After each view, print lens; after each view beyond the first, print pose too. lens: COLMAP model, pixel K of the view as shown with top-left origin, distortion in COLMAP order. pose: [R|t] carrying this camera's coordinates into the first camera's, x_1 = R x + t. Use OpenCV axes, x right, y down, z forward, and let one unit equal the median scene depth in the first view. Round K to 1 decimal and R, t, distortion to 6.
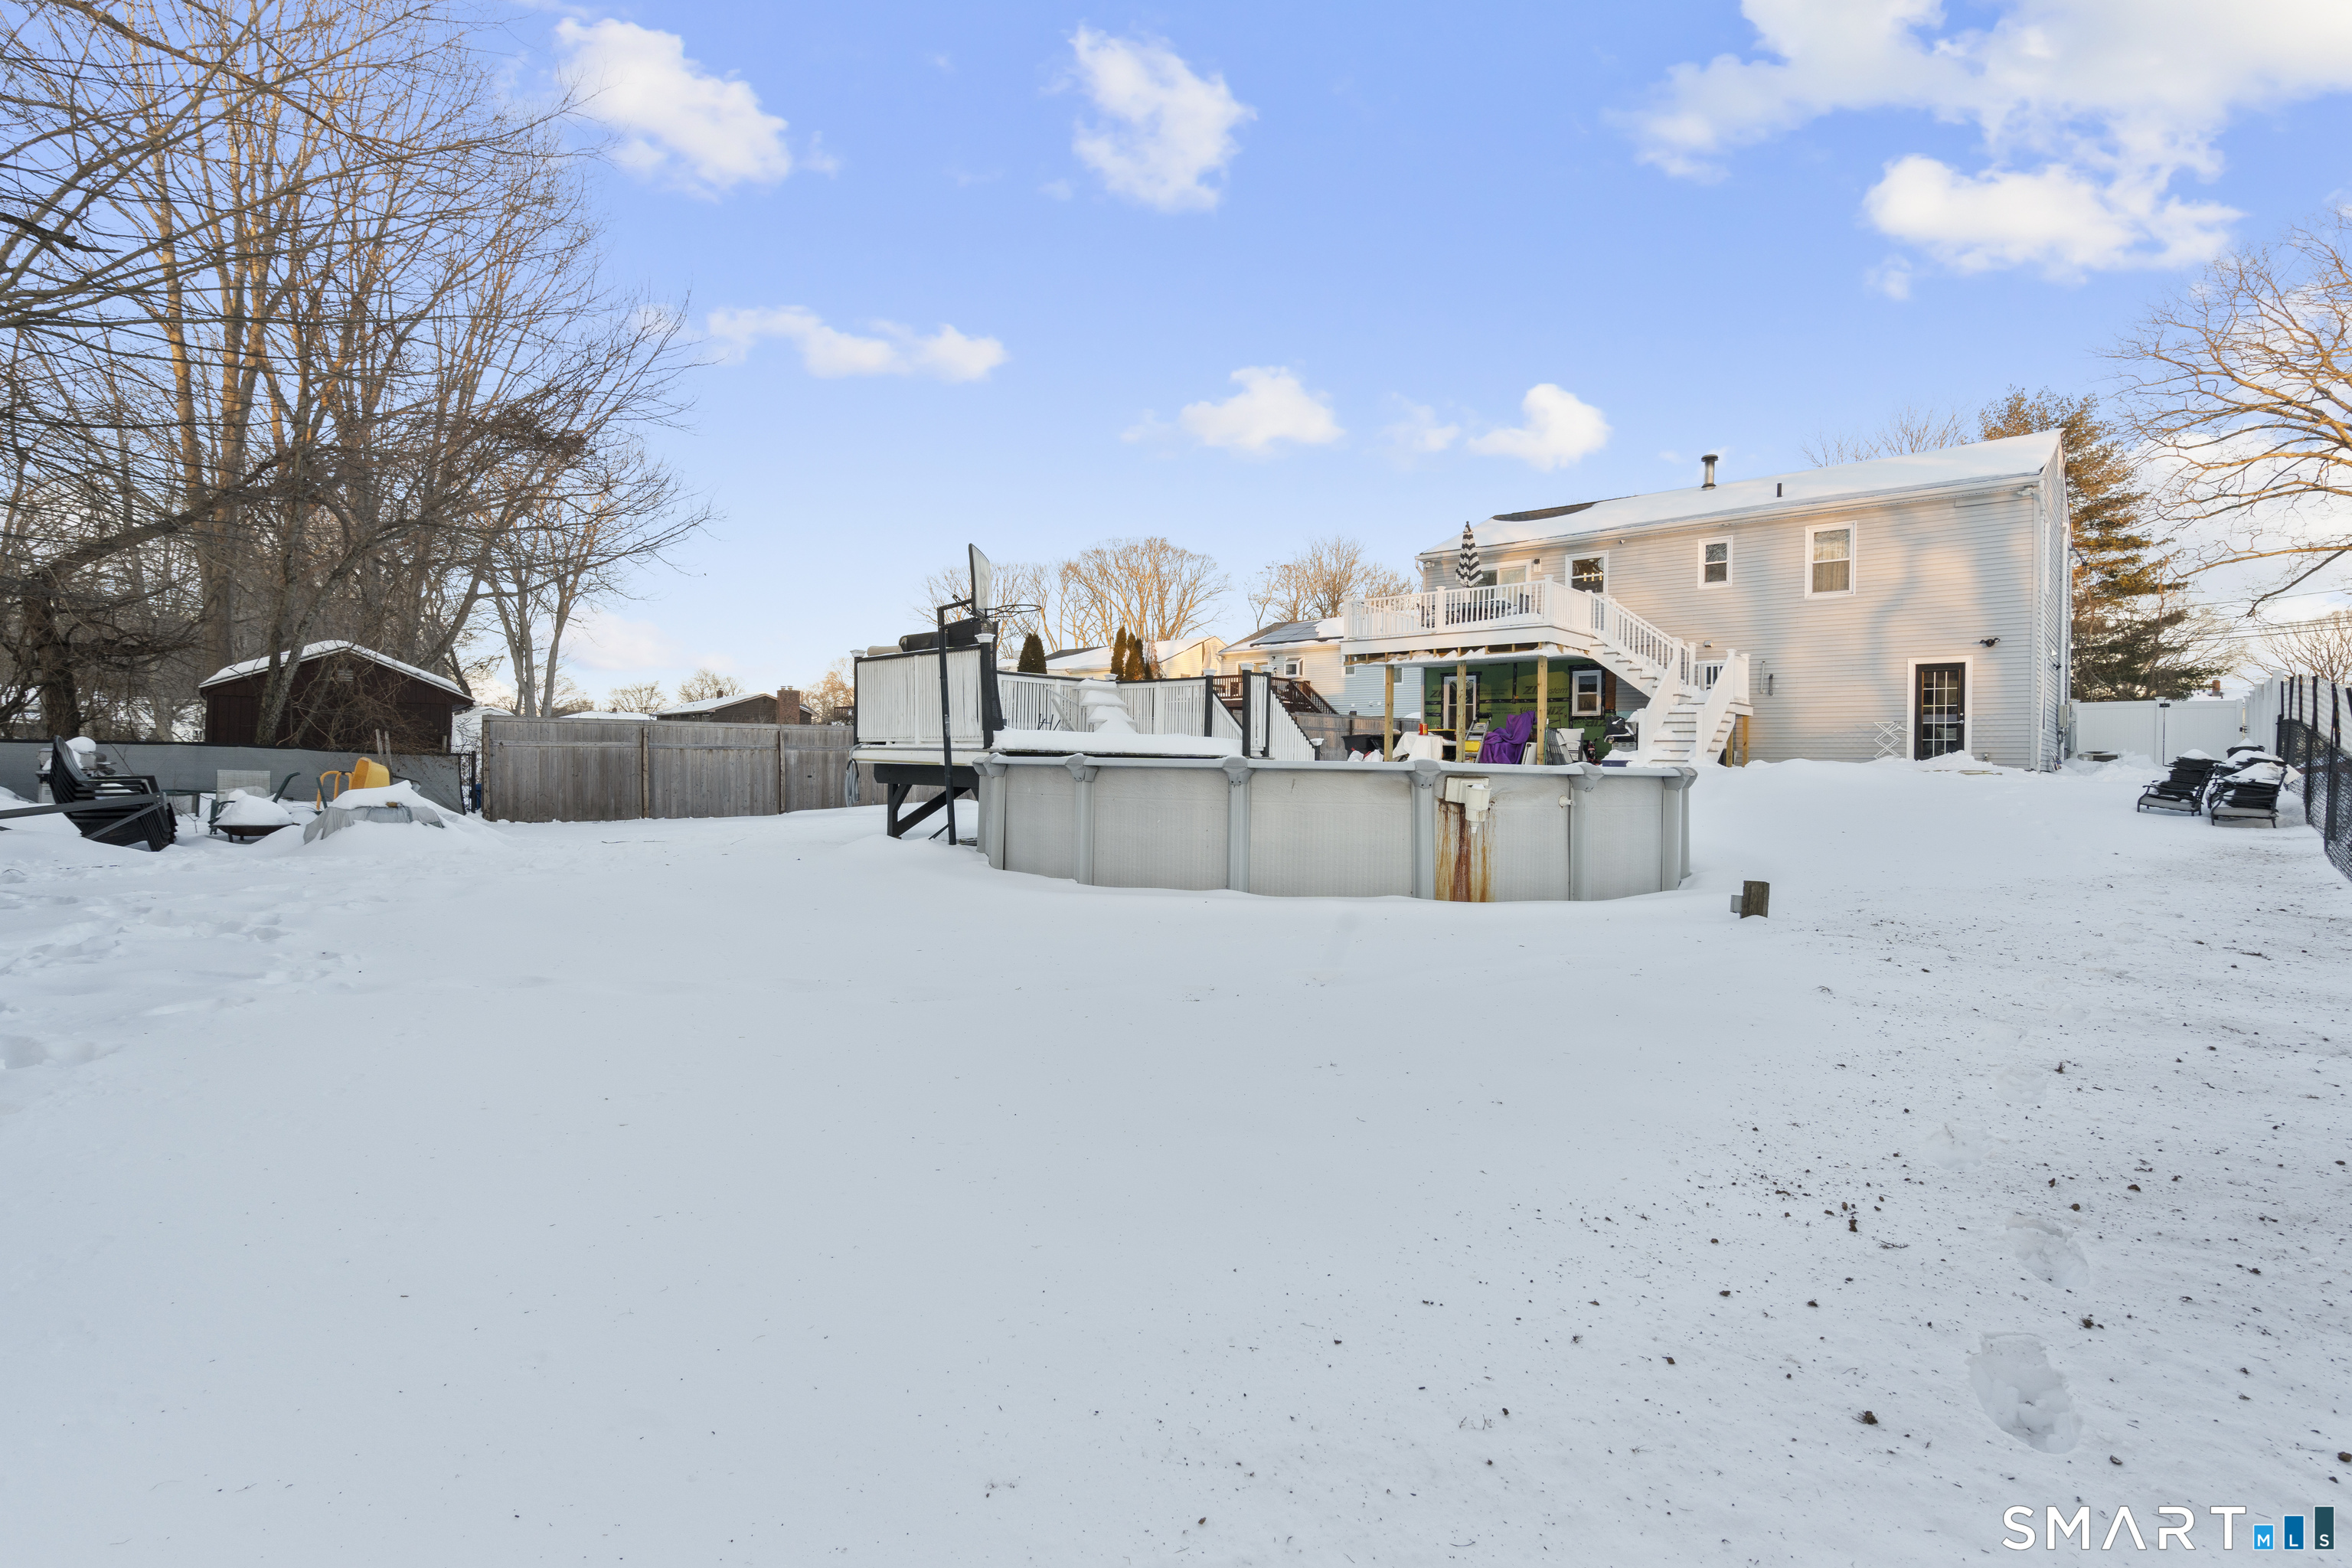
lens RADIAL K [[1088.8, 0, 1167.5], [0, 1088.8, 778.1], [0, 0, 1]] dist [-0.000060, -0.000215]
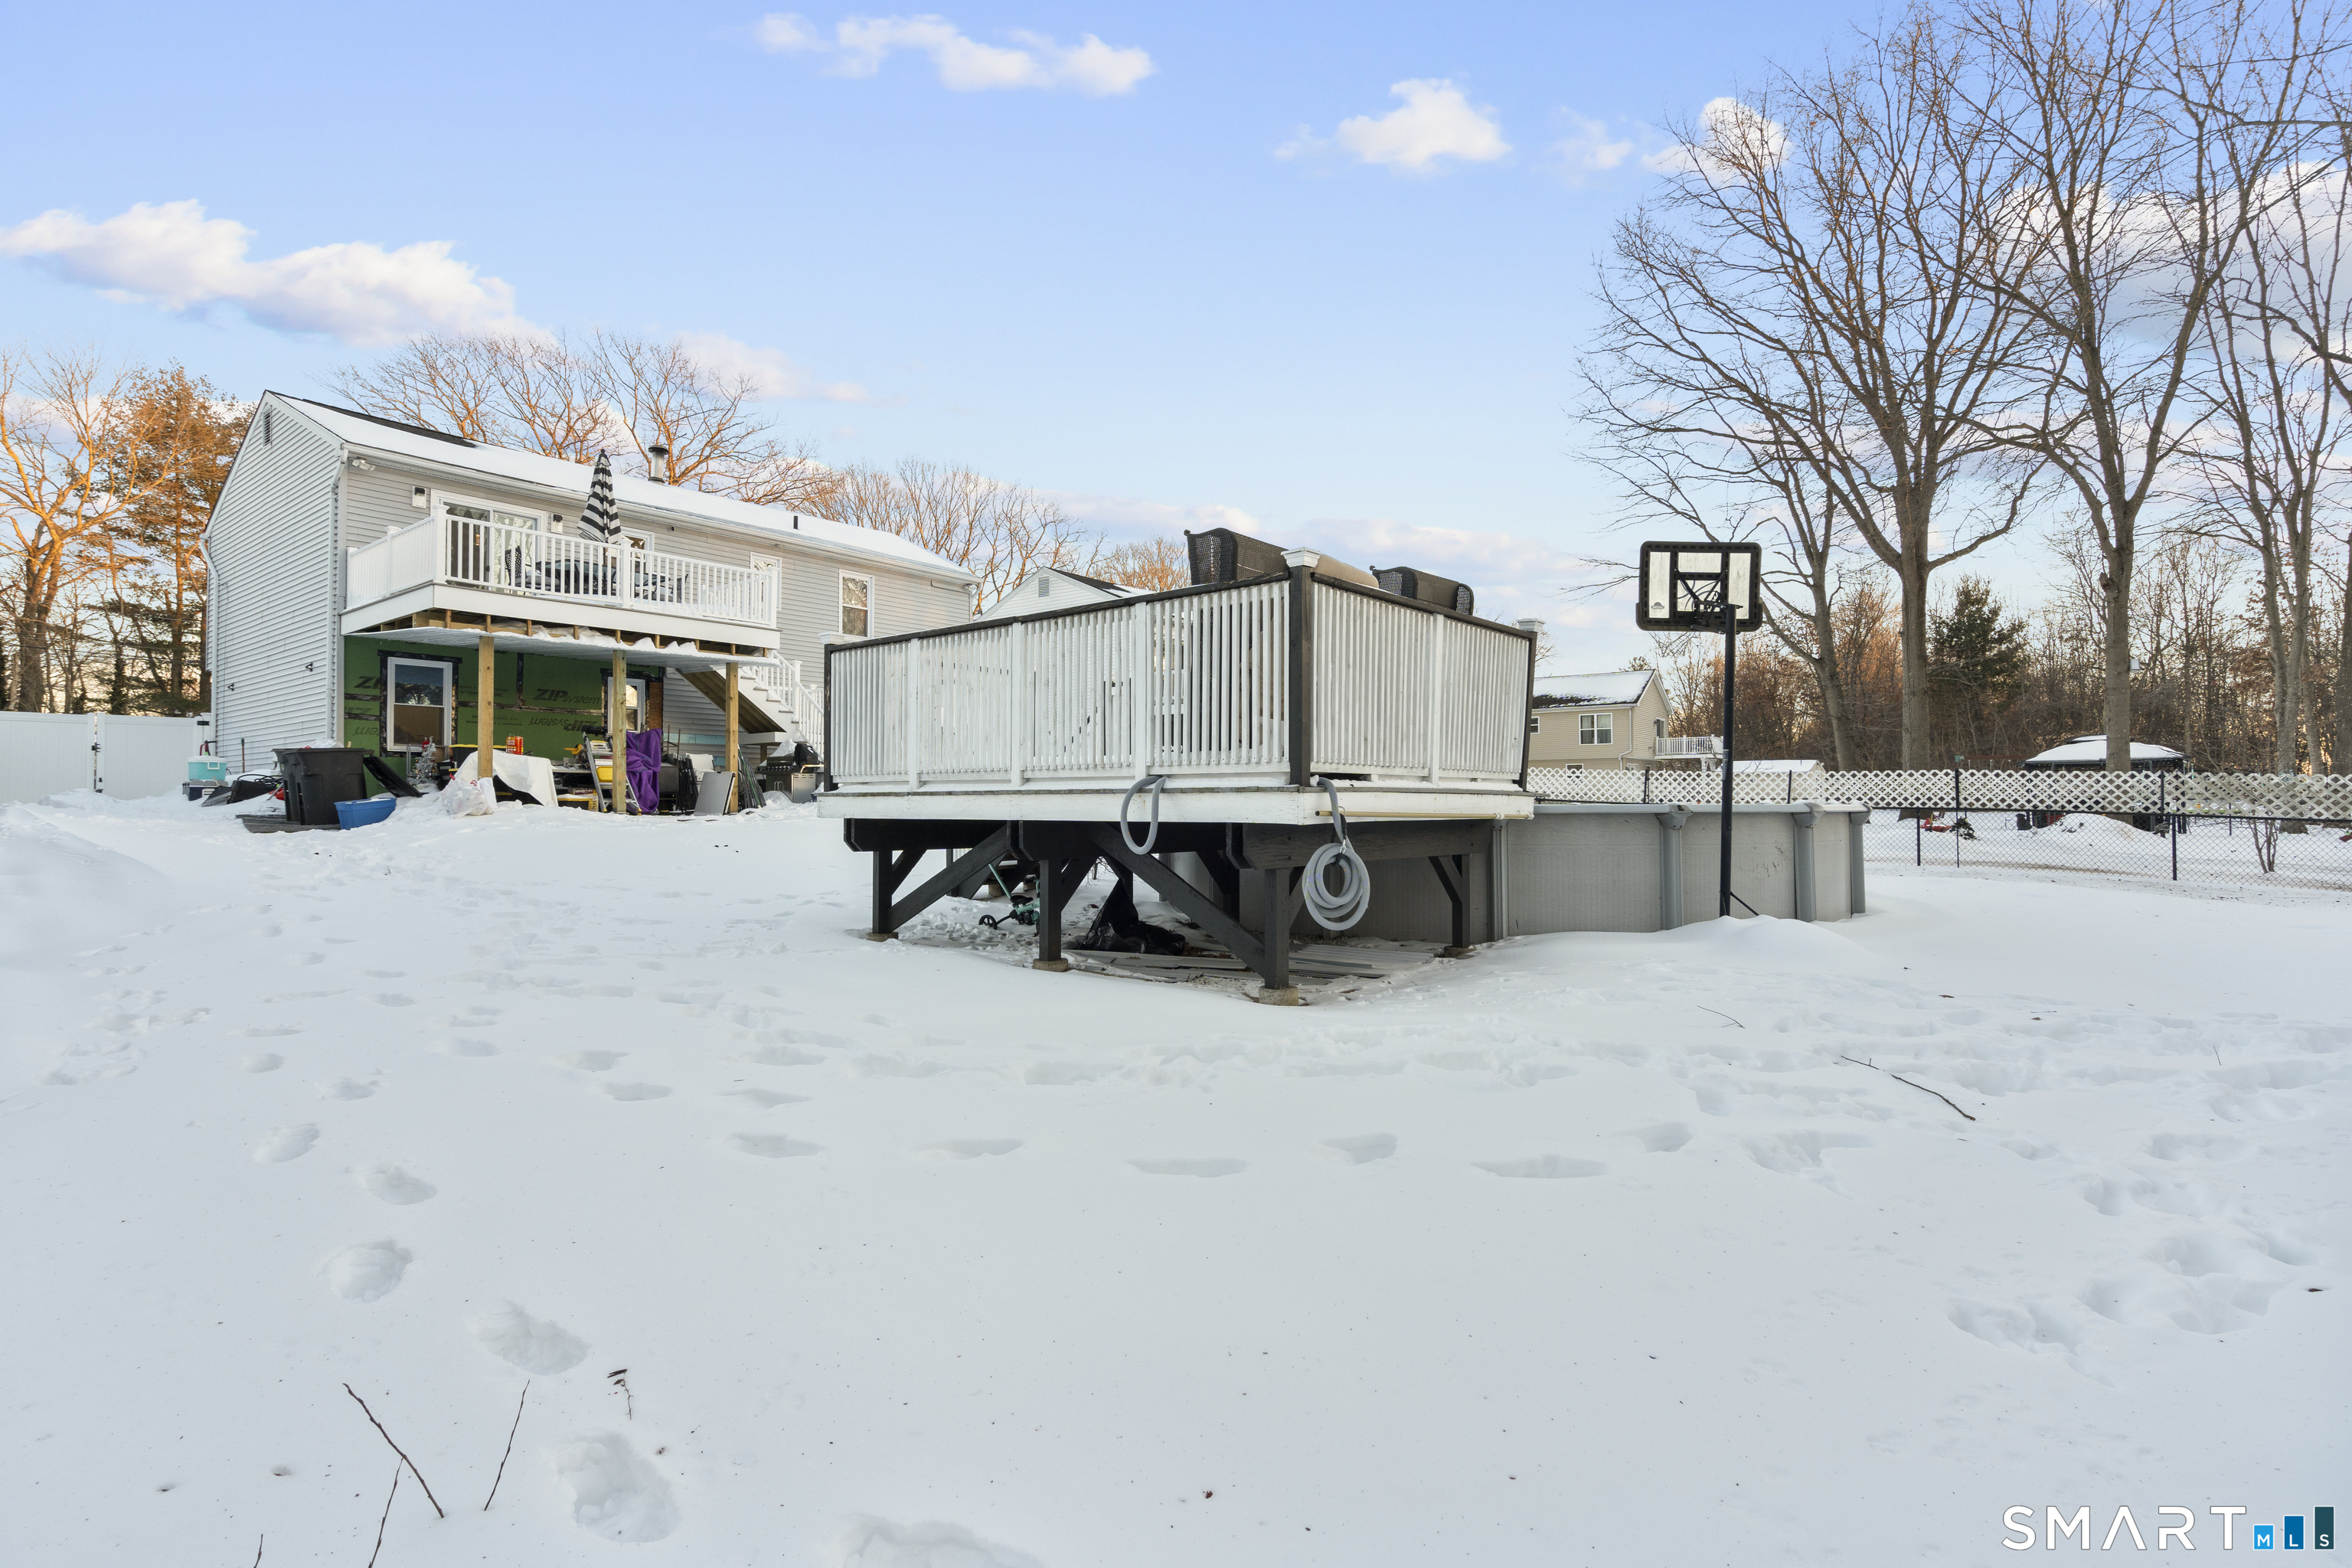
lens RADIAL K [[1088.8, 0, 1172.9], [0, 1088.8, 785.8], [0, 0, 1]] dist [-0.000060, -0.000215]
pose [[-0.077024, -0.001694, 0.997028, -0.450178], [0.013921, 0.999899, 0.002774, -0.018616], [-0.996932, 0.014094, -0.076992, 0.699251]]
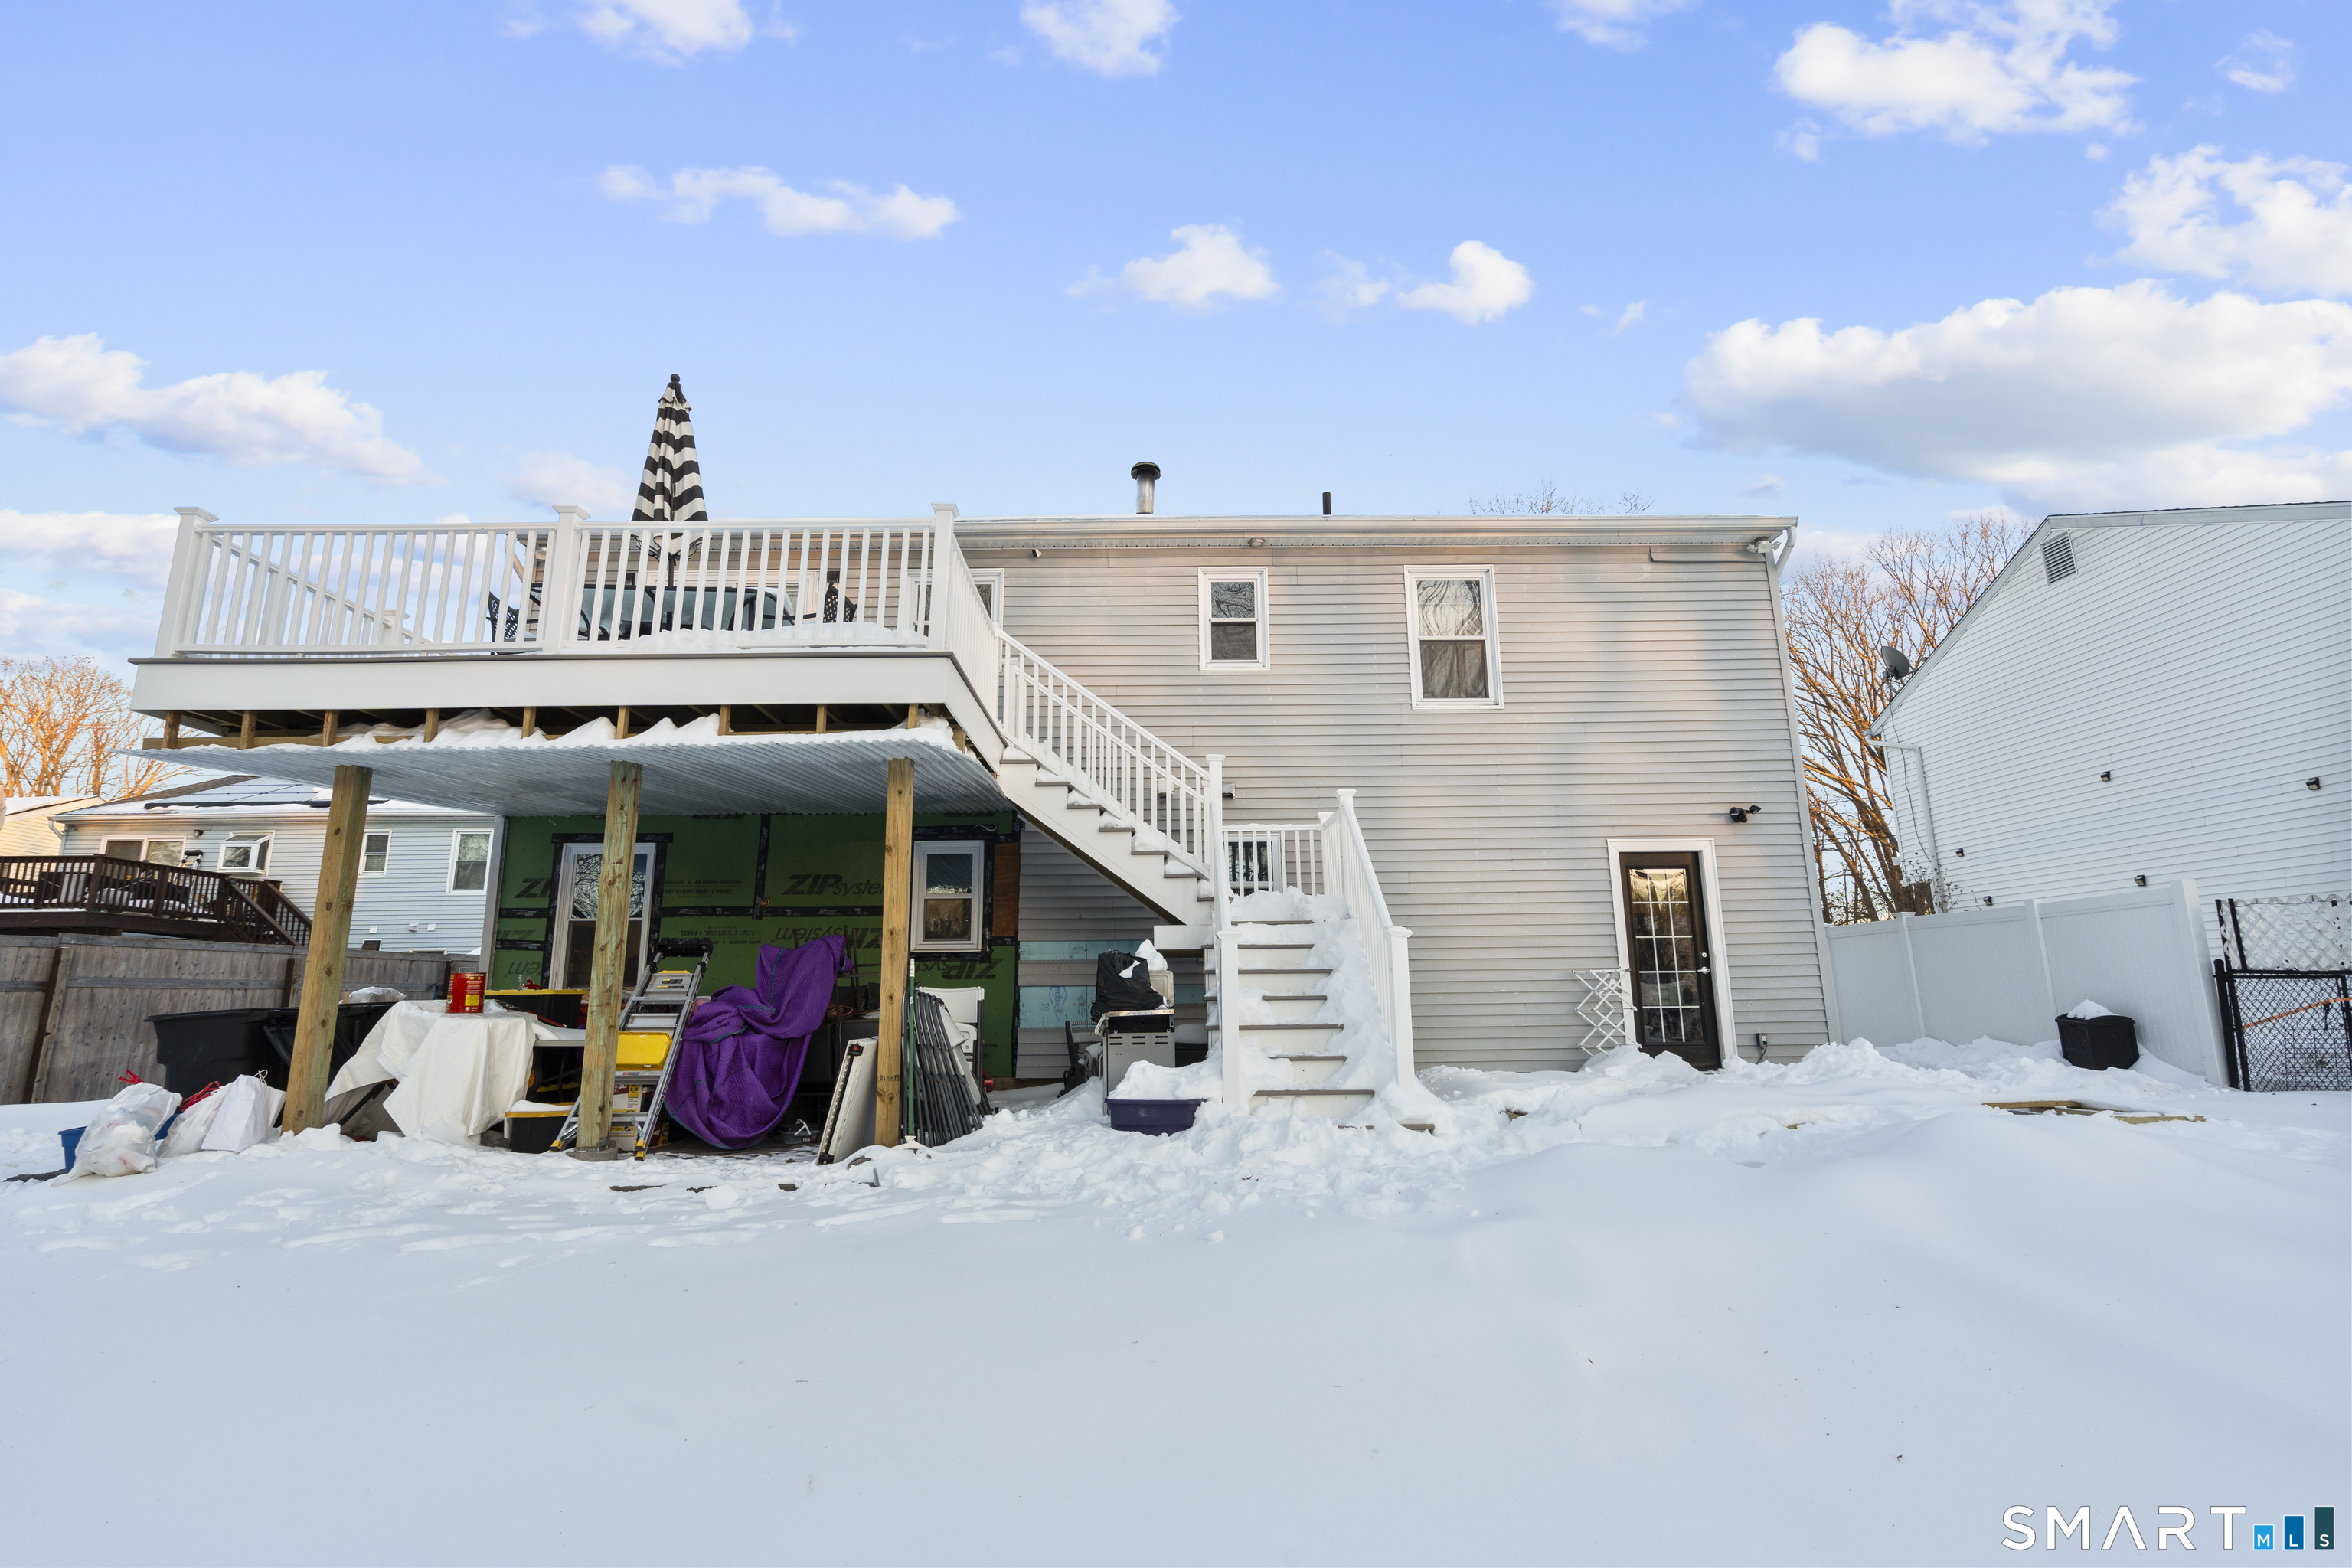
lens RADIAL K [[1088.8, 0, 1180.7], [0, 1088.8, 774.1], [0, 0, 1]] dist [-0.000060, -0.000215]
pose [[0.730658, 0.121654, 0.671818, 0.178312], [0.030187, 0.977279, -0.209798, -0.036402], [-0.682076, 0.173571, 0.710384, 0.674940]]
